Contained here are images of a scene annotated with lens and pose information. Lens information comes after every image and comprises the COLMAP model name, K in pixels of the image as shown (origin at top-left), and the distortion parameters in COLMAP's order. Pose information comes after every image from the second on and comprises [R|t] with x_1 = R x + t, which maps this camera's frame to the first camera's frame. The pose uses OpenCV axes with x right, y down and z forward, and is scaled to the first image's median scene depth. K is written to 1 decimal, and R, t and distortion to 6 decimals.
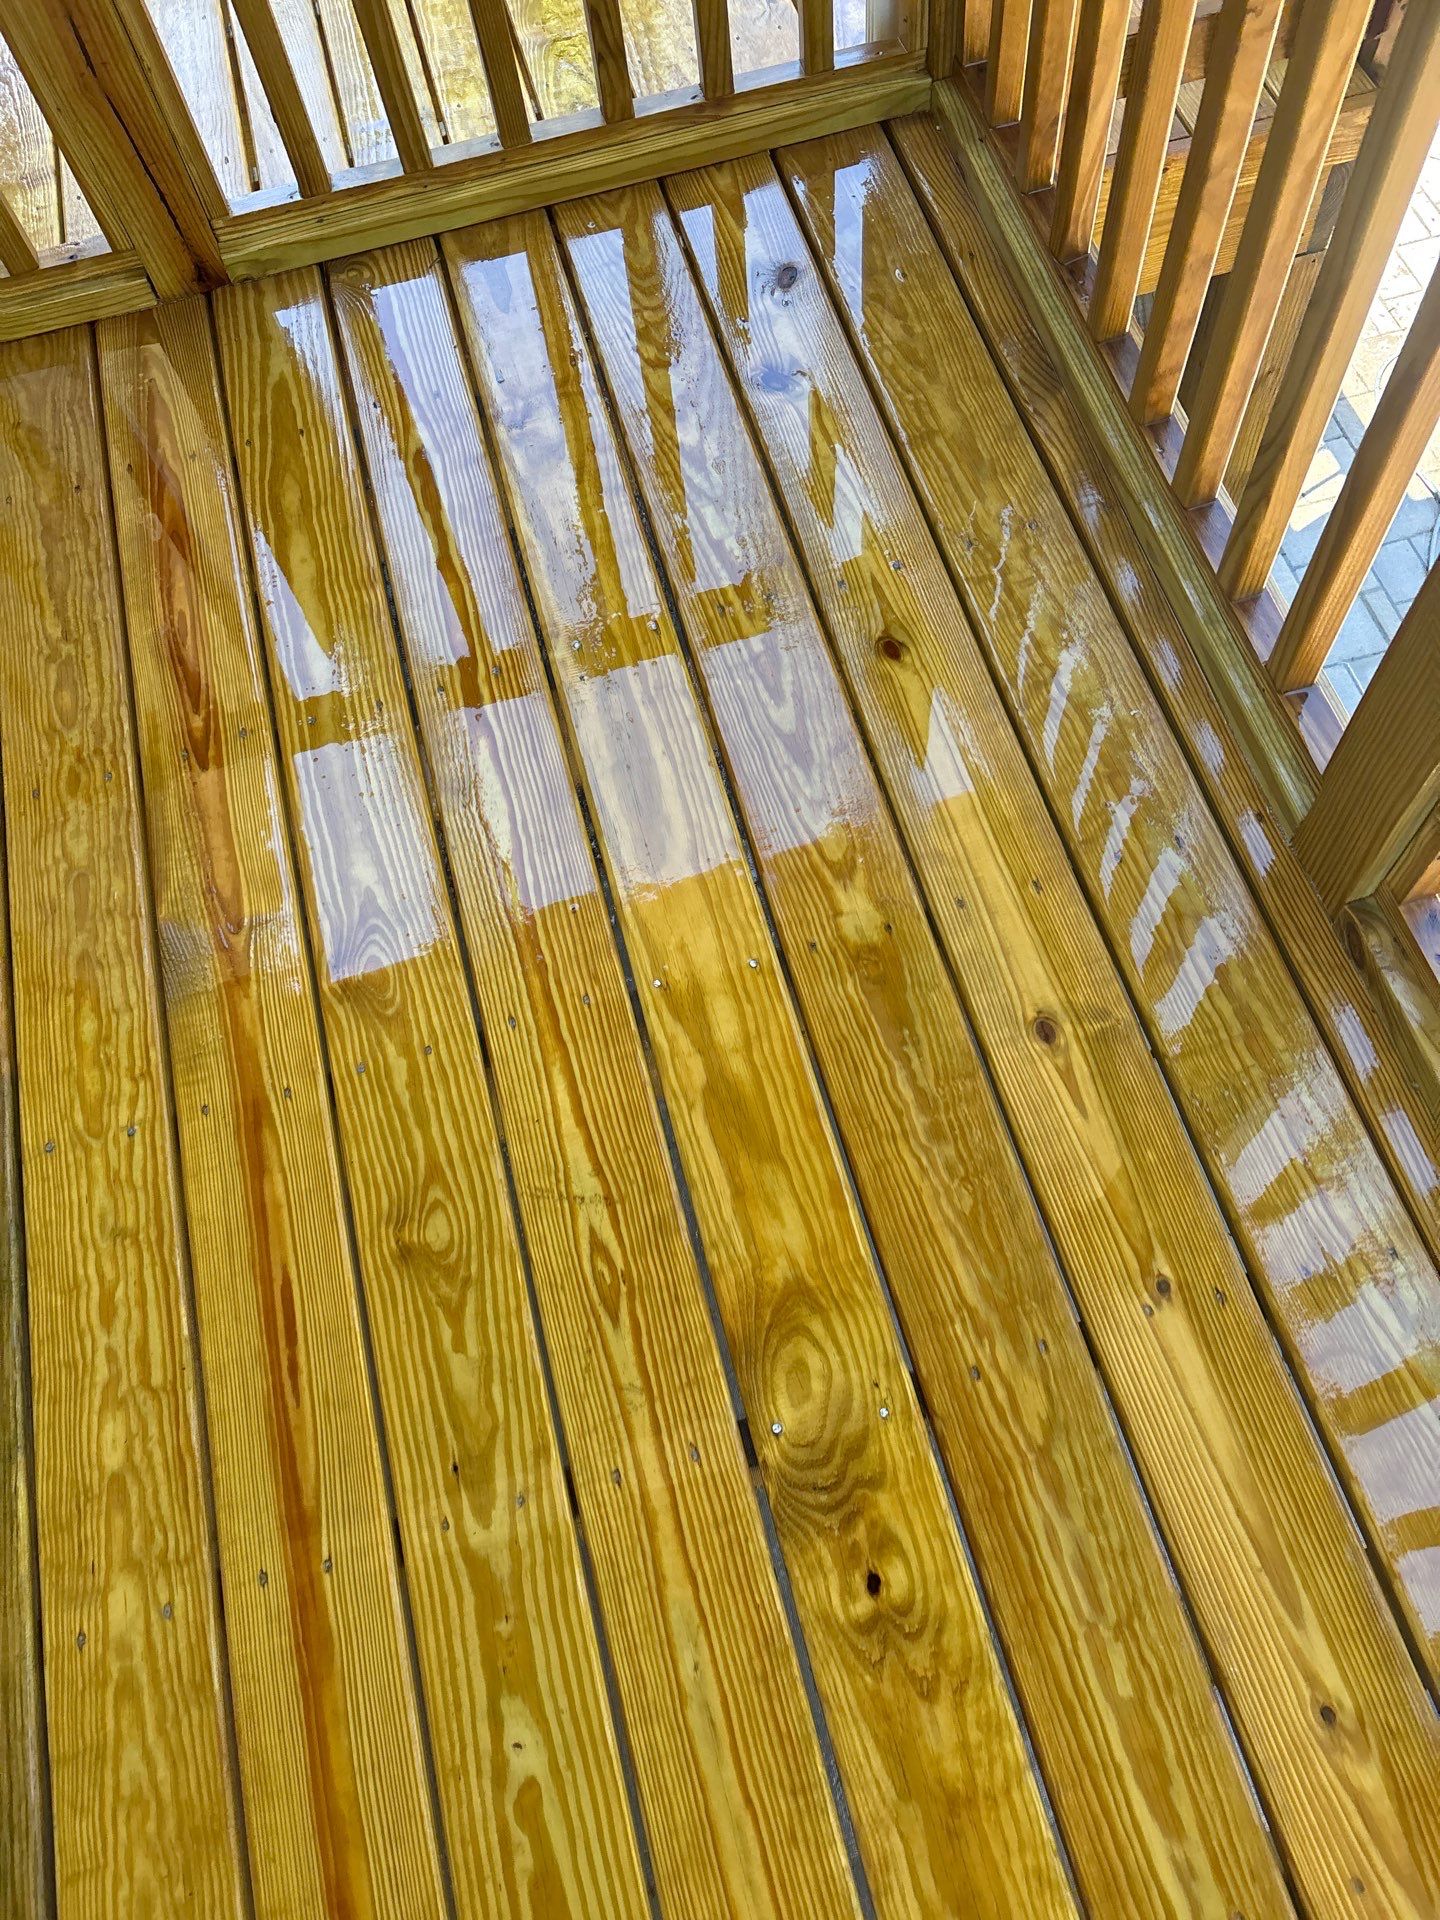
lens RADIAL K [[1420.5, 0, 720.0], [0, 1420.5, 960.0], [0, 0, 1]] dist [0.053074, -0.053745]
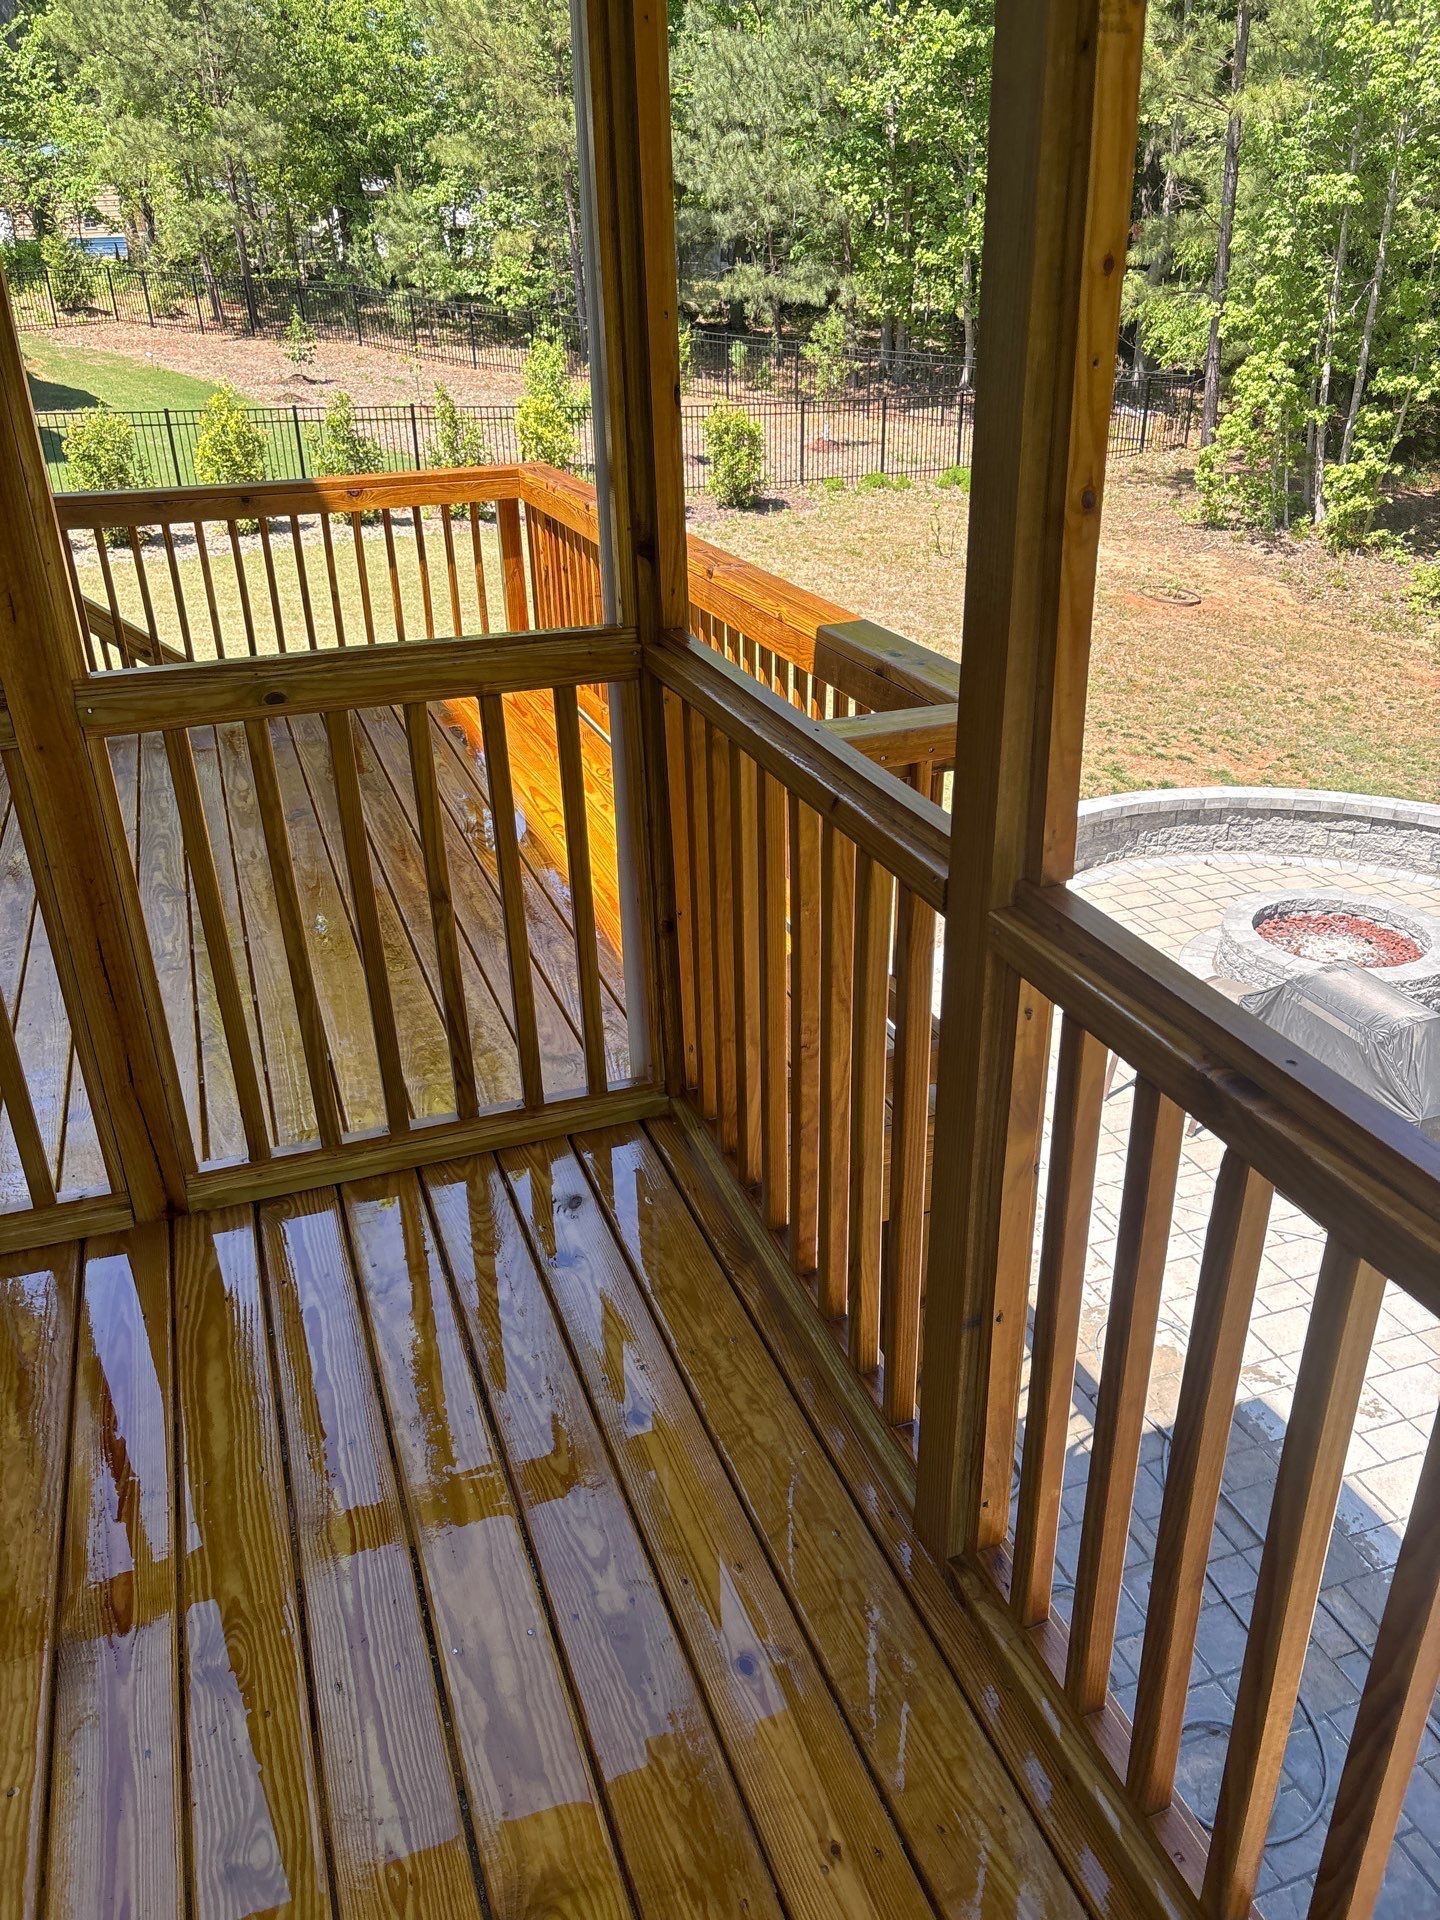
lens RADIAL K [[1420.5, 0, 720.0], [0, 1420.5, 960.0], [0, 0, 1]] dist [0.053074, -0.053745]
pose [[0.994592, 0.013271, 0.103011, 0.041514], [0.054628, 0.776691, -0.627509, 0.279646], [-0.088335, 0.629742, 0.771765, -0.338287]]
